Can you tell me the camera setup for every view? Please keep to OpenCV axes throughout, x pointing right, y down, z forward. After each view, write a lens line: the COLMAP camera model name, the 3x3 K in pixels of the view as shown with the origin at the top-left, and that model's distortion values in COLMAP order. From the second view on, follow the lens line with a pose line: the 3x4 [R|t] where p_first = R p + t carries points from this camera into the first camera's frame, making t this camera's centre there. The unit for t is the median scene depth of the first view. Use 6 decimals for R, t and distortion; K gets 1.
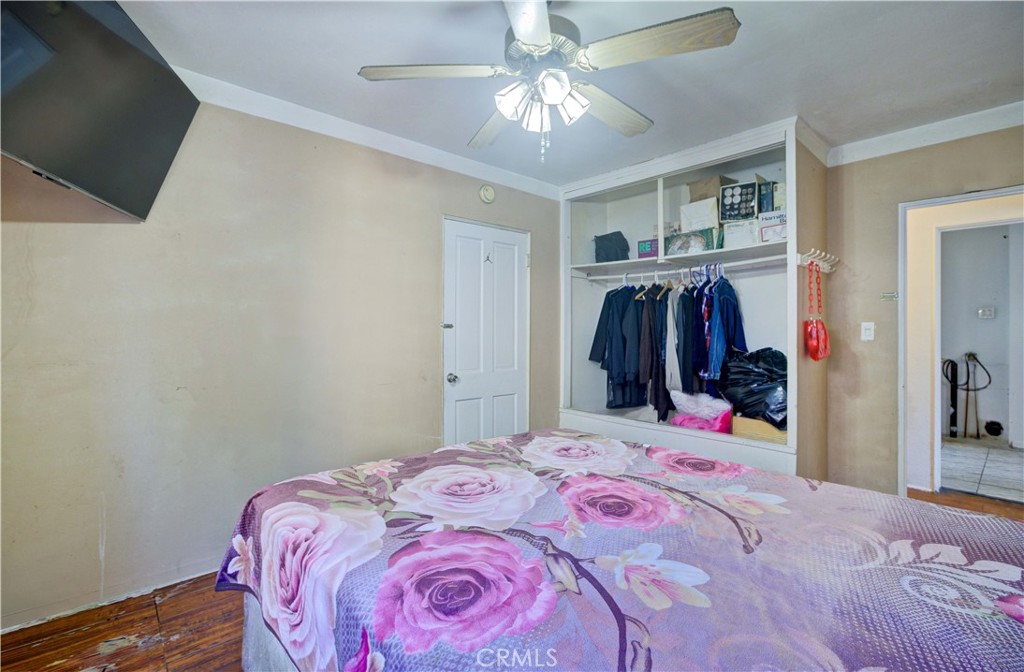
lens RADIAL K [[467.6, 0, 518.6], [0, 467.6, 335.1], [0, 0, 1]] dist [-0.016655, 0.005923]
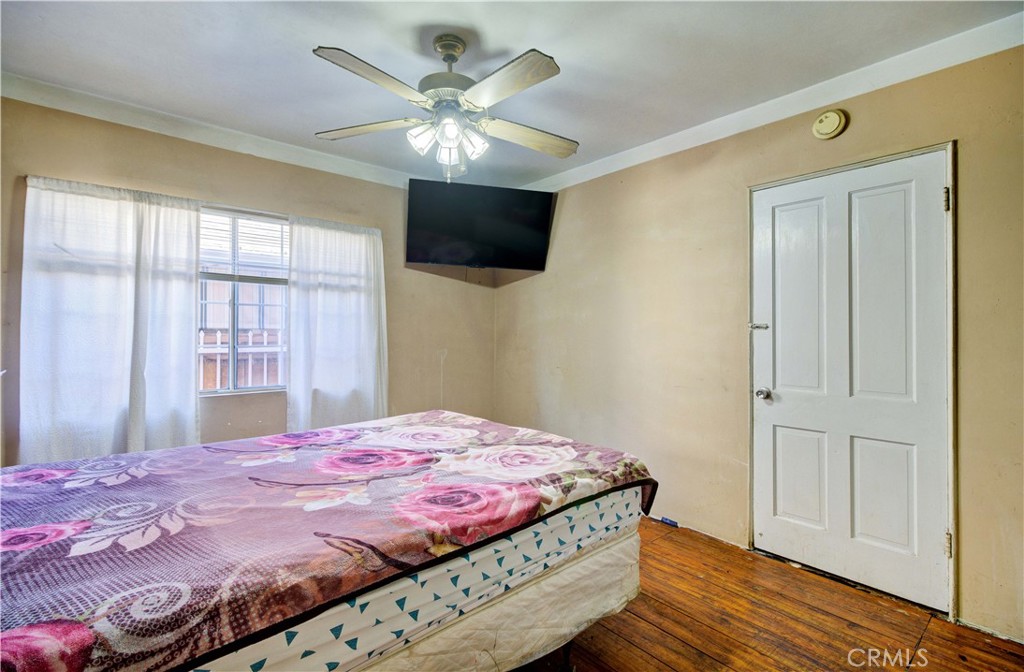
lens RADIAL K [[467.6, 0, 509.9], [0, 467.6, 328.8], [0, 0, 1]] dist [-0.016655, 0.005923]
pose [[-0.036374, -0.019402, -0.999150, 1.127155], [-0.011567, 0.999753, -0.018993, 0.007811], [0.999271, 0.010866, -0.036589, 1.084833]]
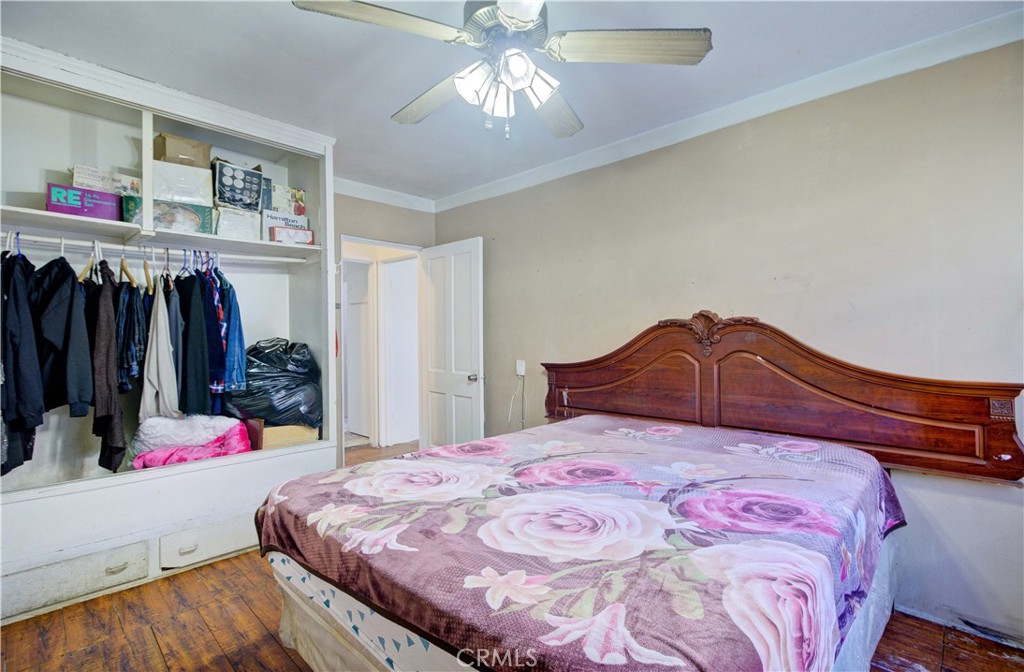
lens RADIAL K [[467.6, 0, 516.7], [0, 467.6, 336.0], [0, 0, 1]] dist [-0.016655, 0.005923]
pose [[-0.058416, -0.007678, 0.998263, -0.960640], [0.007247, 0.999941, 0.008115, -0.017455], [-0.998266, 0.007709, -0.058357, 1.161174]]
